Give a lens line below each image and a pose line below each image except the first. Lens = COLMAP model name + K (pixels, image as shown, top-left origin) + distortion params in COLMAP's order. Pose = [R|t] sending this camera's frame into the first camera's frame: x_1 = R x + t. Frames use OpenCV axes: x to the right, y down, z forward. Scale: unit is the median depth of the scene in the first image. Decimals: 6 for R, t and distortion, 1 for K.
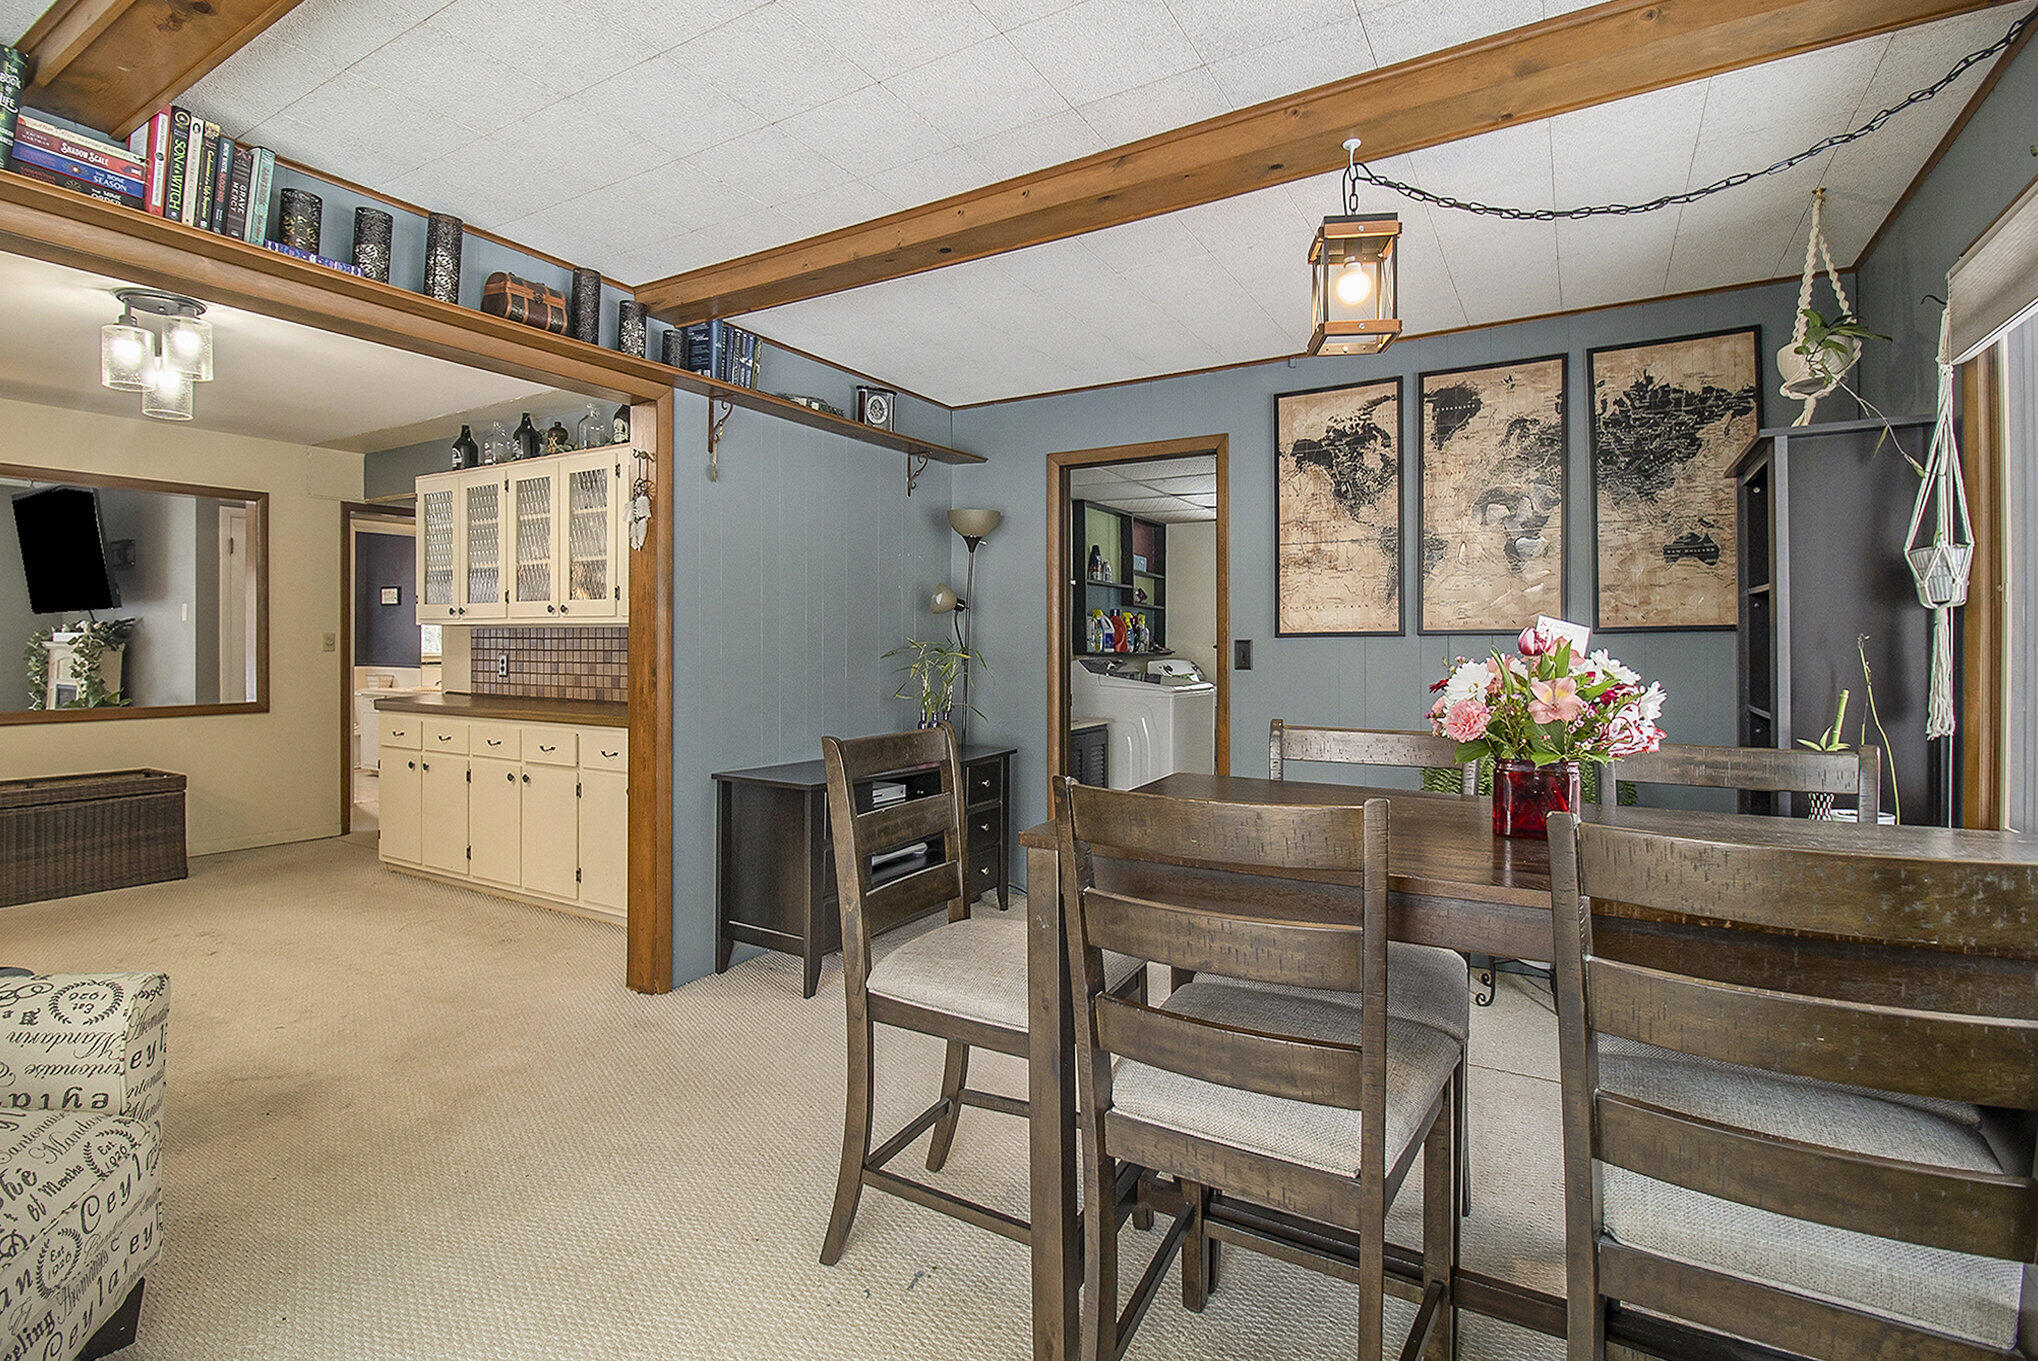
lens RADIAL K [[950.2, 0, 999.6], [0, 950.2, 649.3], [0, 0, 1]] dist [-0.011288, -0.001312]
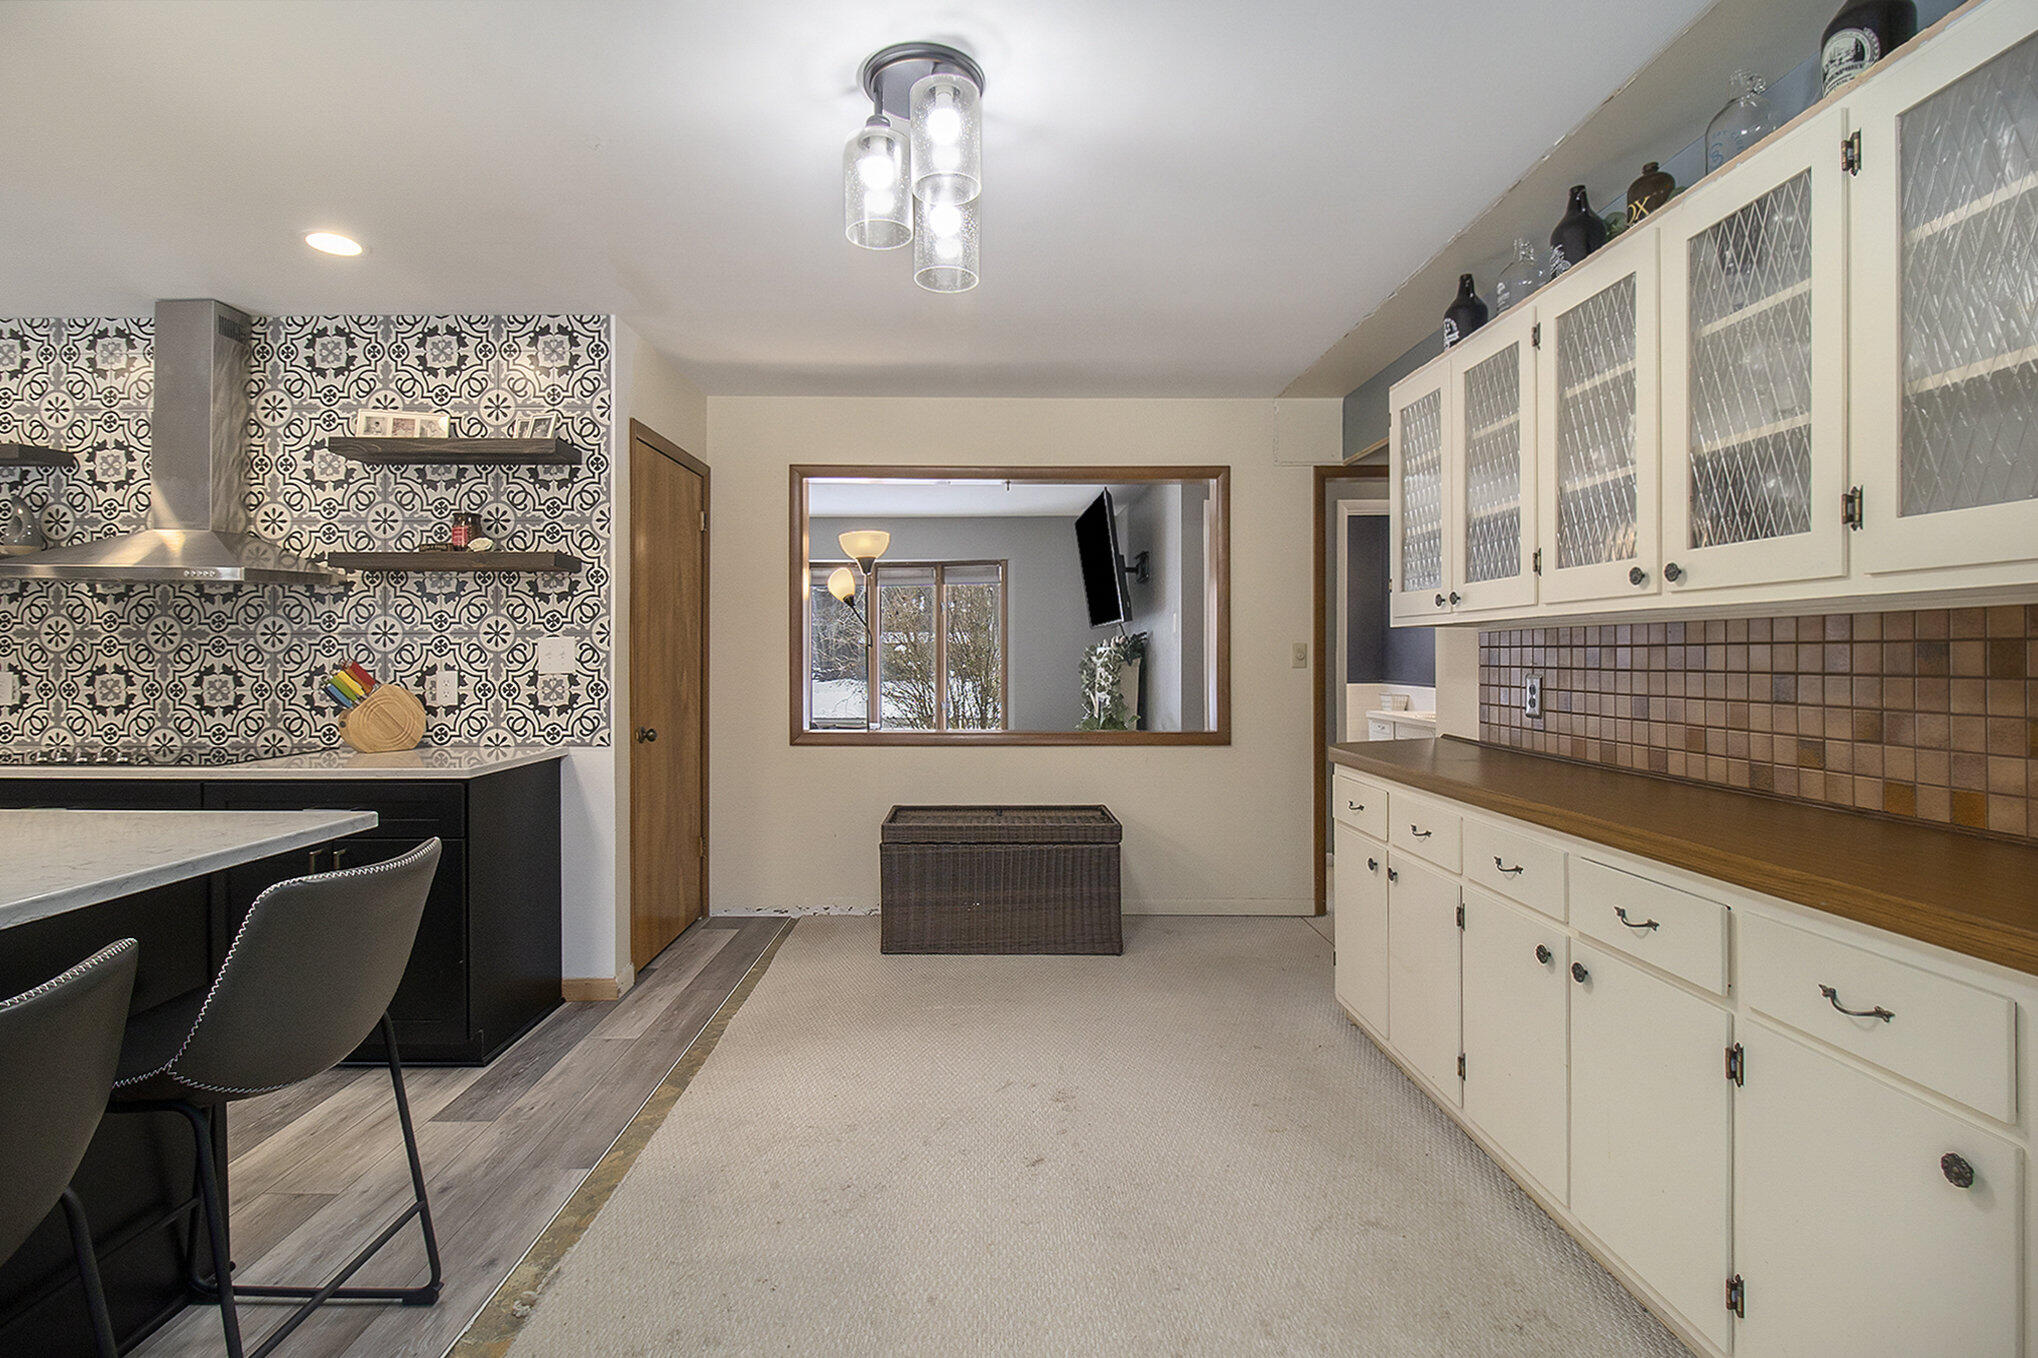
lens RADIAL K [[950.2, 0, 992.9], [0, 950.2, 644.3], [0, 0, 1]] dist [-0.011288, -0.001312]
pose [[0.527570, -0.011212, -0.849438, -0.254257], [-0.008224, 0.999799, -0.018305, -0.000766], [0.849472, 0.016643, 0.527371, 0.504487]]
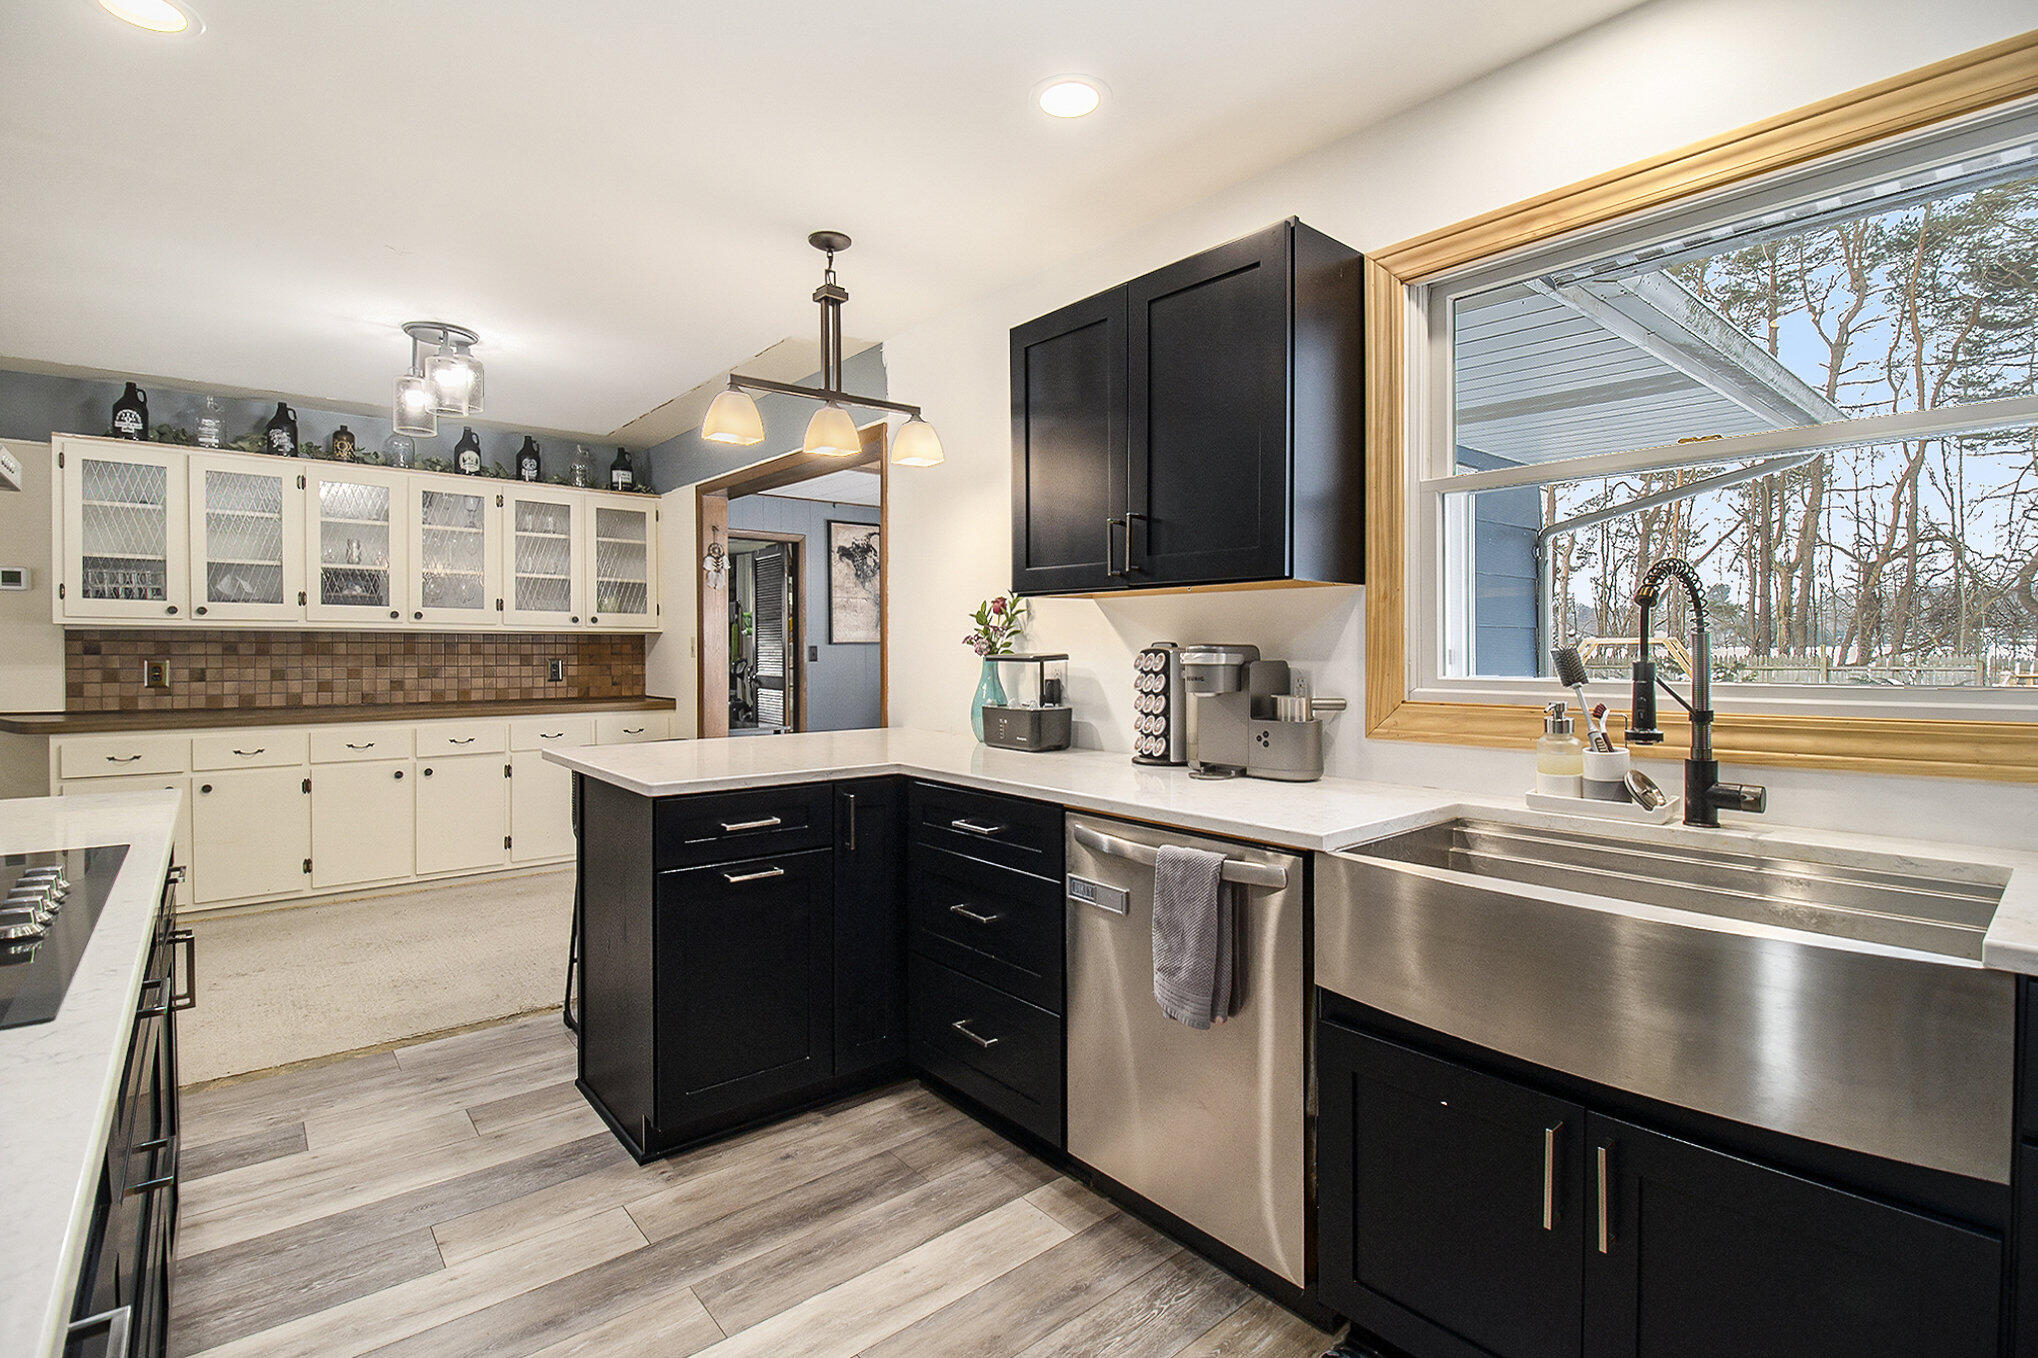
lens RADIAL K [[950.2, 0, 981.1], [0, 950.2, 651.6], [0, 0, 1]] dist [-0.011288, -0.001312]
pose [[0.344450, -0.002425, 0.938802, -1.197682], [0.010273, 0.999947, -0.001186, 0.006262], [-0.938749, 0.010053, 0.344456, 0.028389]]
